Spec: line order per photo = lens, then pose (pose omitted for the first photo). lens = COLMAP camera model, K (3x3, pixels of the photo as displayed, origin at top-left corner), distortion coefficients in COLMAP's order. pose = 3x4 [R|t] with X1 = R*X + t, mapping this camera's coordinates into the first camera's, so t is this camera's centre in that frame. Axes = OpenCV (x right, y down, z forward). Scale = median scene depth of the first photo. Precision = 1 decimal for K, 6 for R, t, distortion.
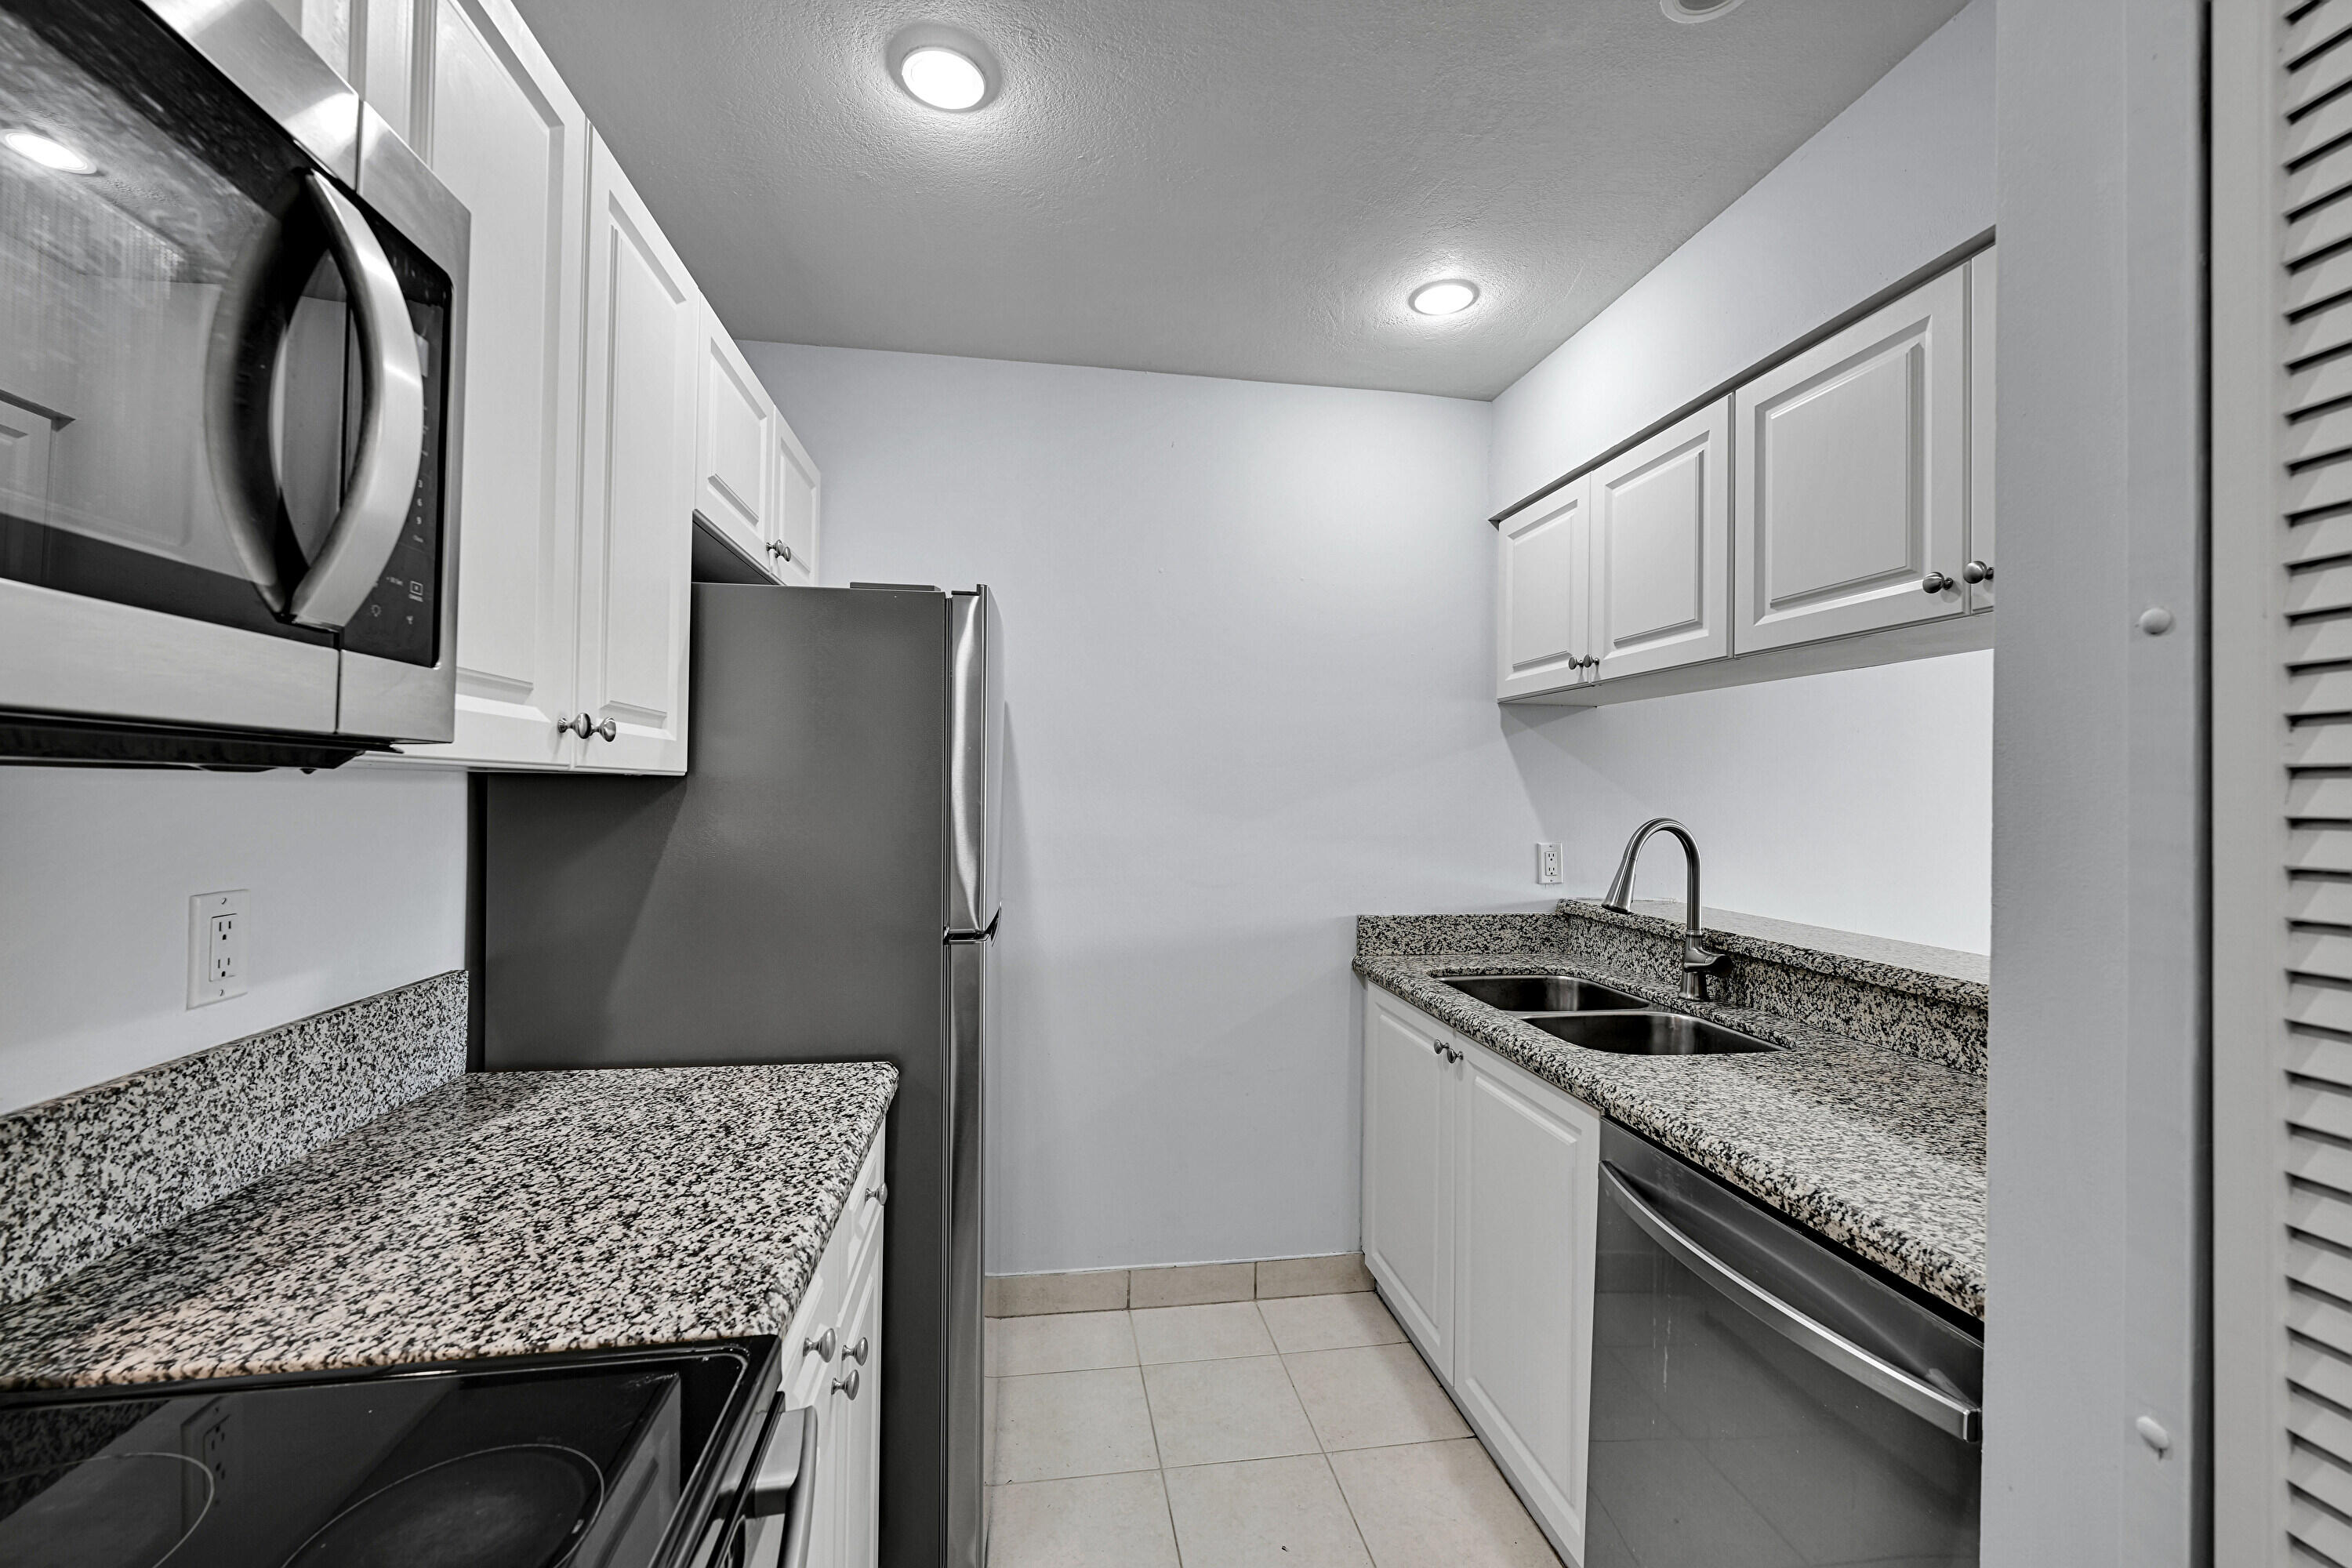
lens RADIAL K [[923.2, 0, 1170.1], [0, 923.2, 782.8], [0, 0, 1]] dist [-0.001625, -0.000123]
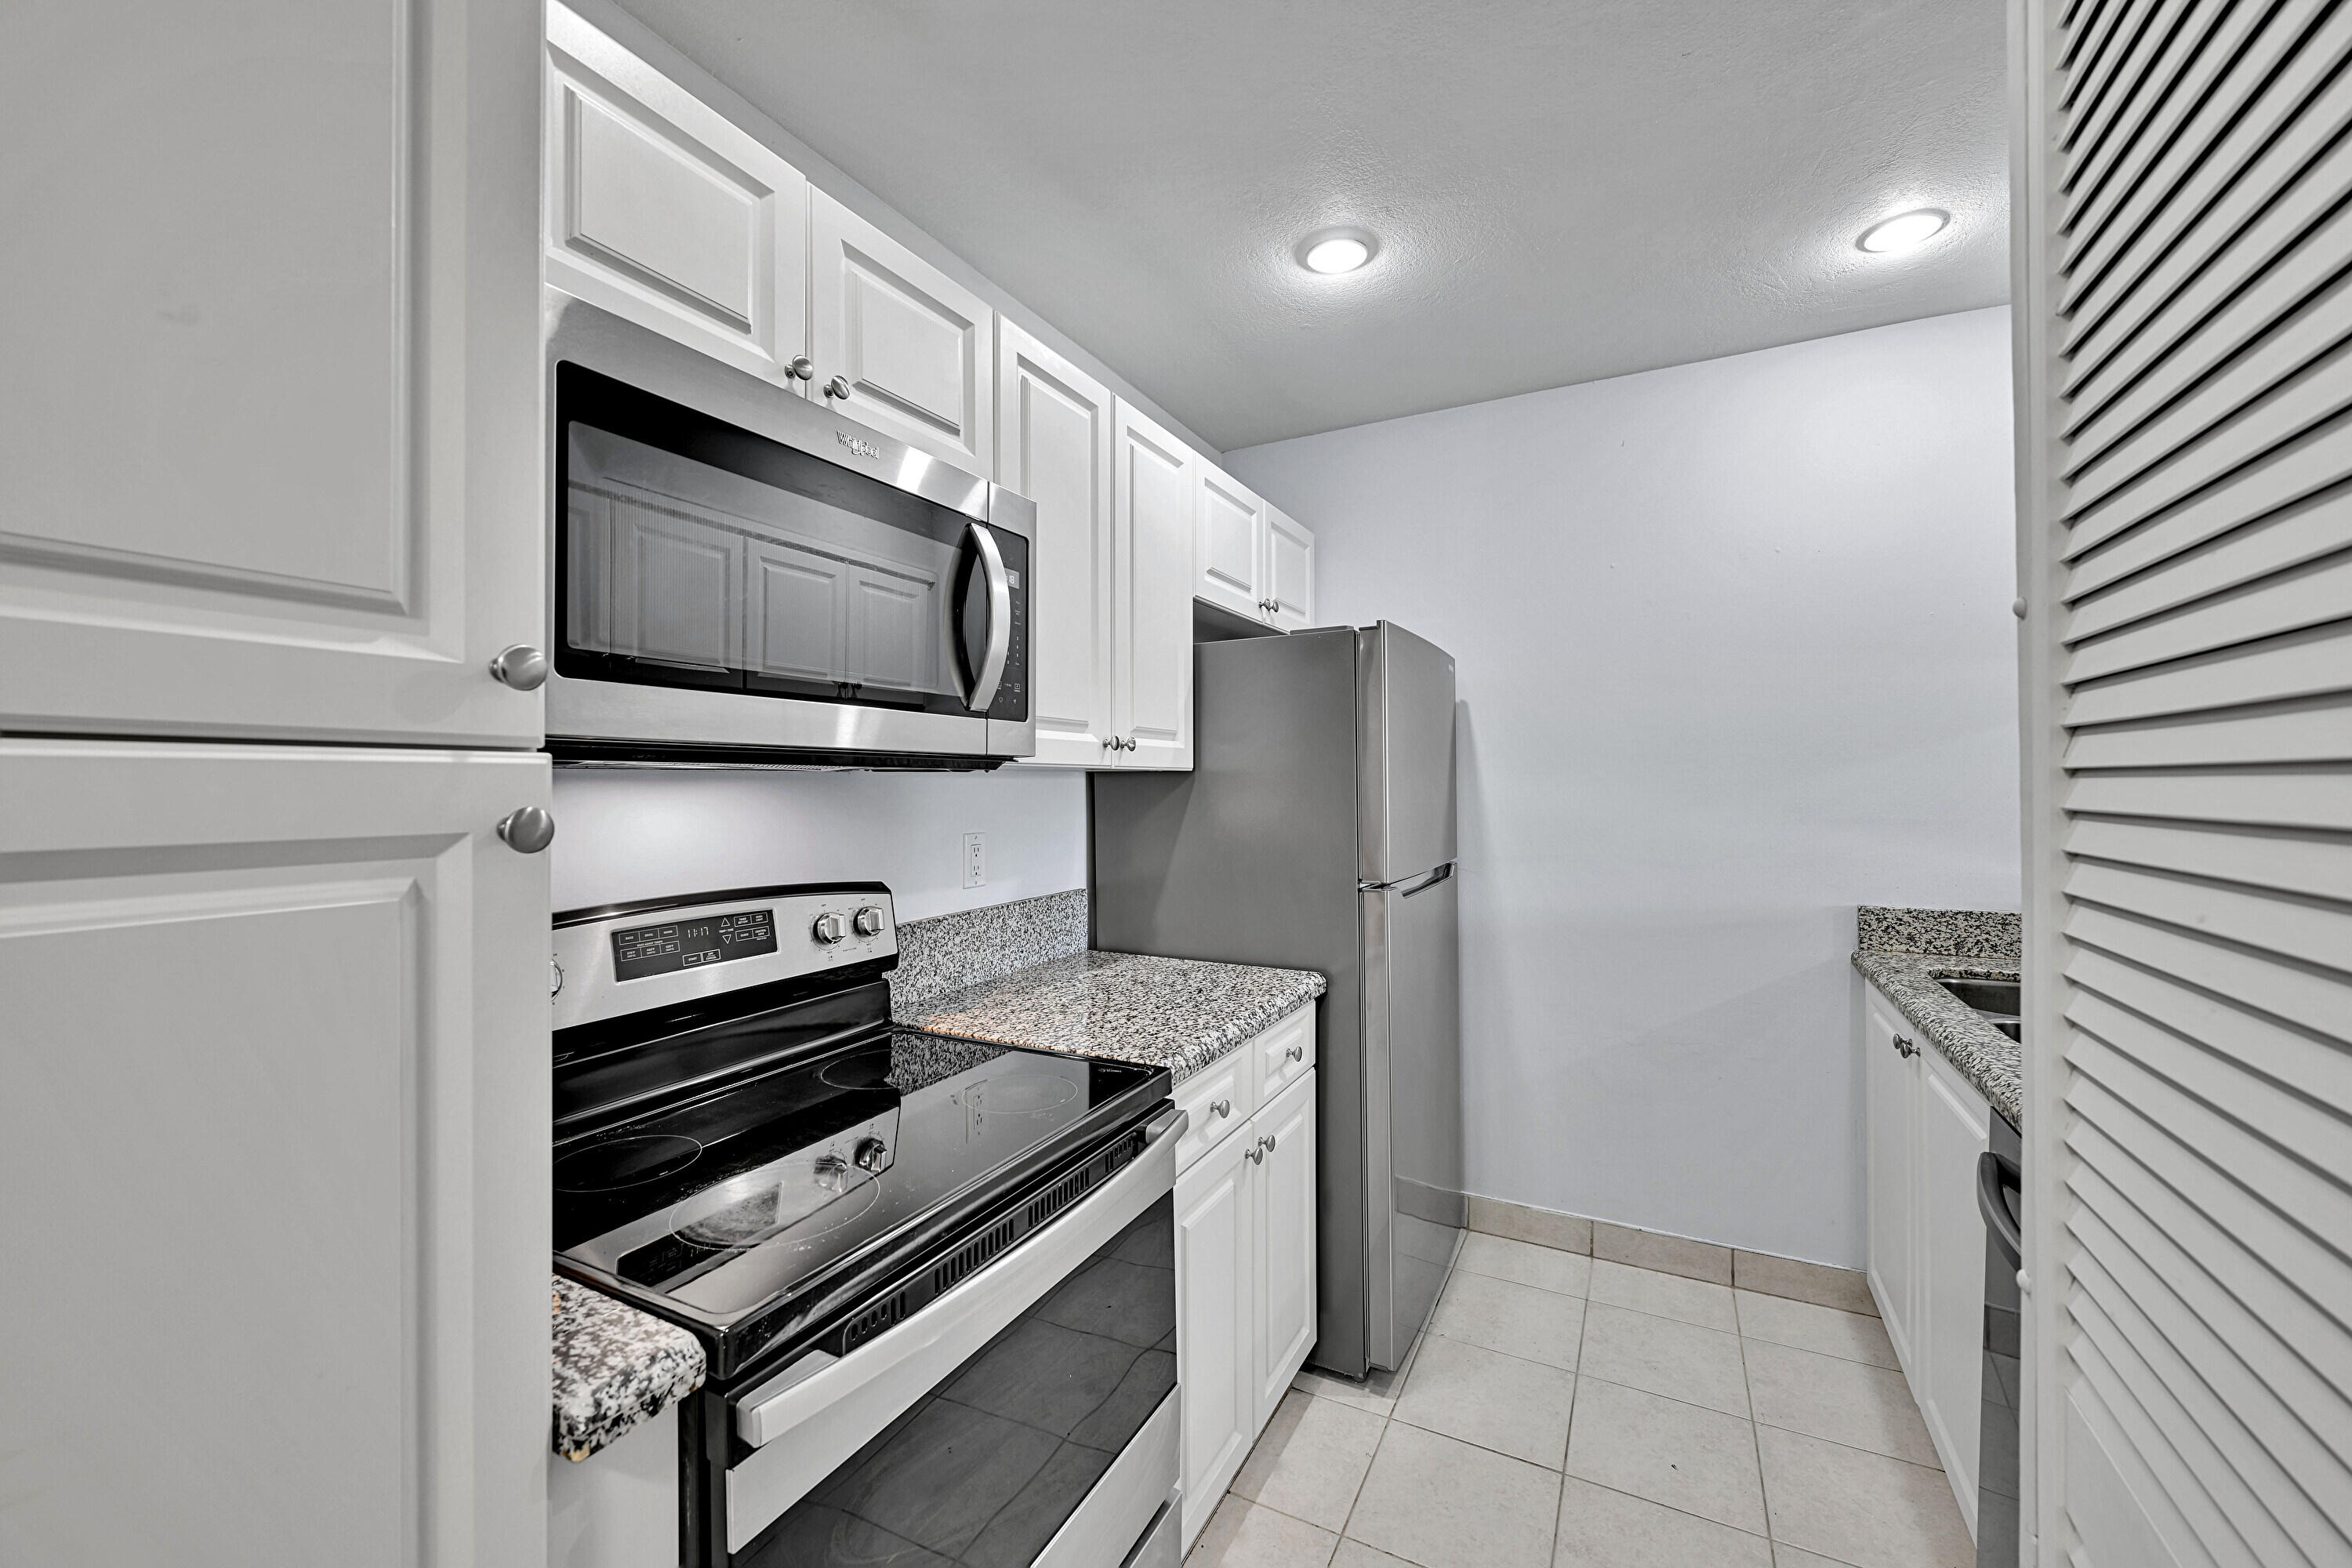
lens RADIAL K [[923.2, 0, 1177.8], [0, 923.2, 781.7], [0, 0, 1]] dist [-0.001625, -0.000123]
pose [[0.804989, -0.018801, -0.592991, 0.405219], [0.021680, 0.999762, -0.002268, 0.014592], [0.592893, -0.011030, 0.805206, -0.278947]]
